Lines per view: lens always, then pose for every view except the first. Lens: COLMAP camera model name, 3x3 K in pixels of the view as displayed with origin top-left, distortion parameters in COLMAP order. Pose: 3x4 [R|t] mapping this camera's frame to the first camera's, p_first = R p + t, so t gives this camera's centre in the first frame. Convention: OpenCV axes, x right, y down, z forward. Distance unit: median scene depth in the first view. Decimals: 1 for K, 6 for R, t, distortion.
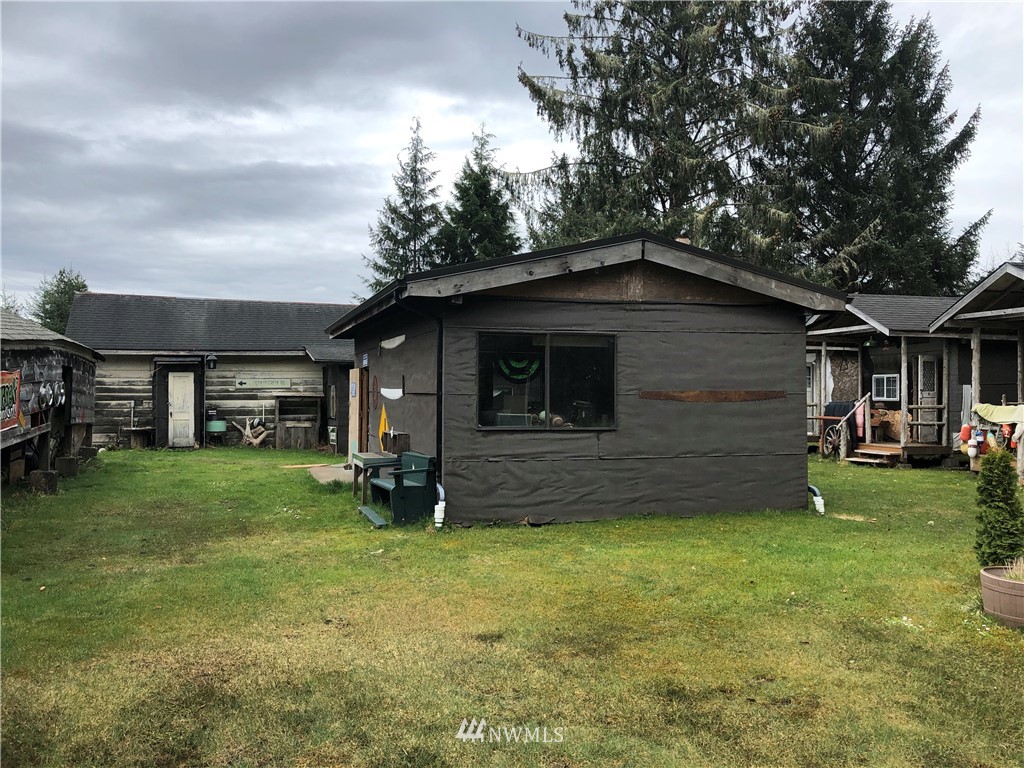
lens RADIAL K [[846.4, 0, 519.8], [0, 846.4, 376.8], [0, 0, 1]] dist [0.055124, -0.058609]
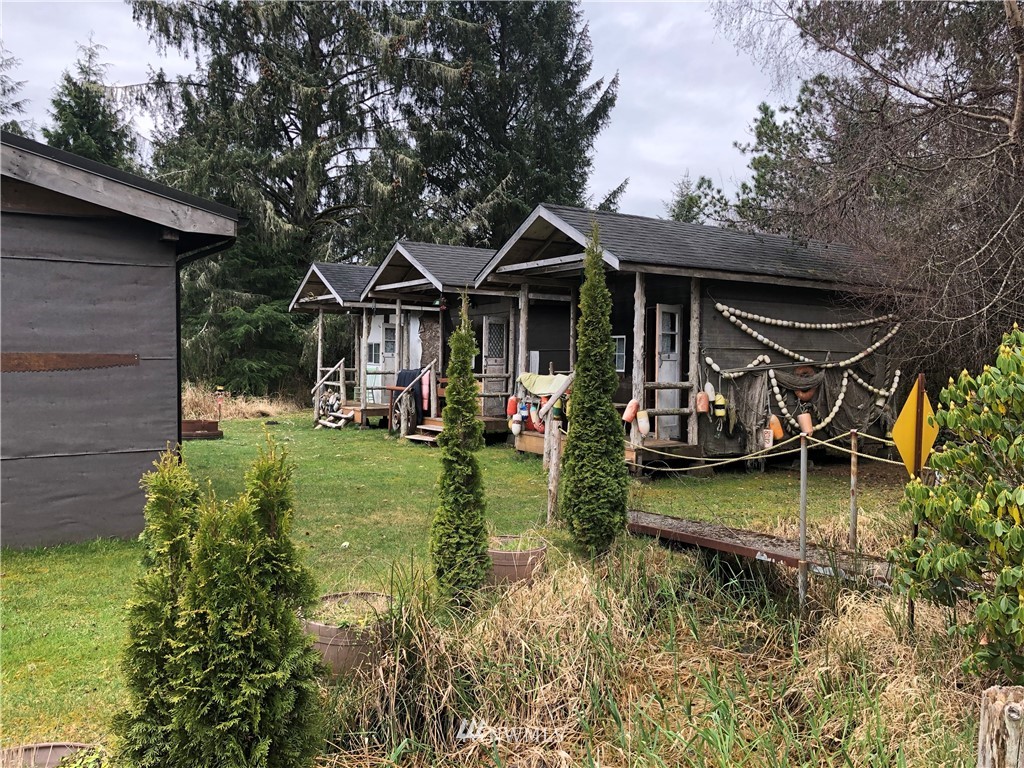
lens RADIAL K [[846.4, 0, 519.8], [0, 846.4, 376.8], [0, 0, 1]] dist [0.055124, -0.058609]
pose [[0.947959, -0.000504, 0.318393, 0.220687], [-0.012338, 0.999190, 0.038314, 0.002768], [-0.318154, -0.040249, 0.947184, 0.165357]]
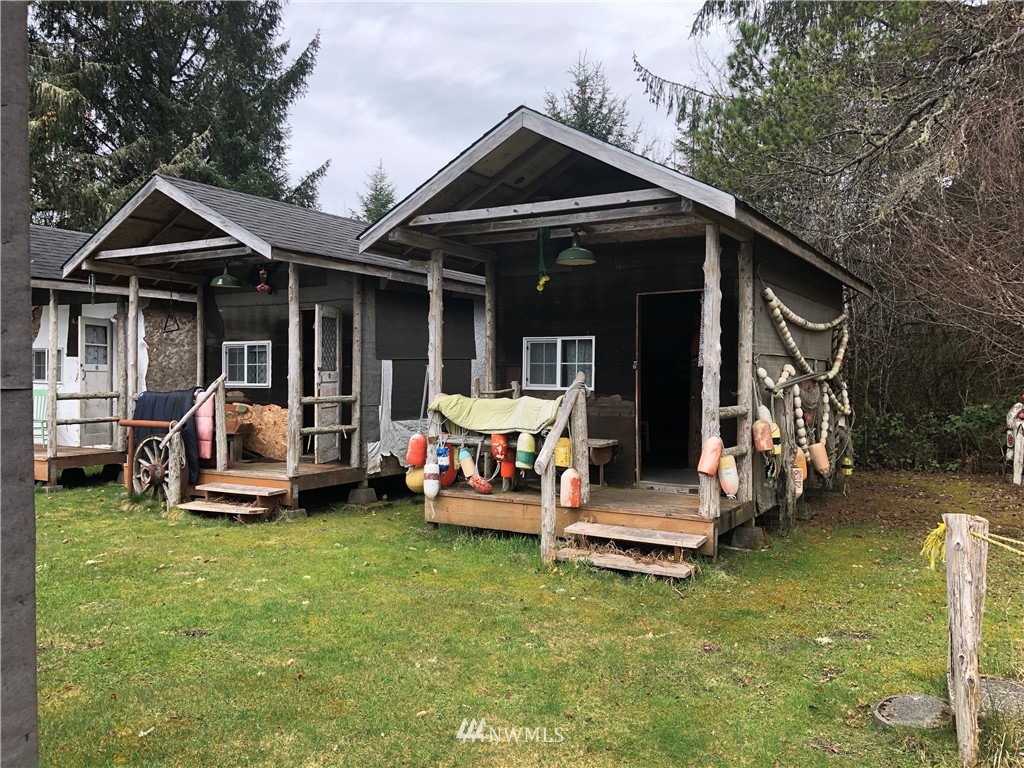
lens RADIAL K [[846.4, 0, 519.8], [0, 846.4, 376.8], [0, 0, 1]] dist [0.055124, -0.058609]
pose [[0.714084, -0.004267, 0.700047, 0.174811], [-0.011468, 0.999776, 0.017792, 0.009247], [-0.699966, -0.020734, 0.713875, 0.503629]]
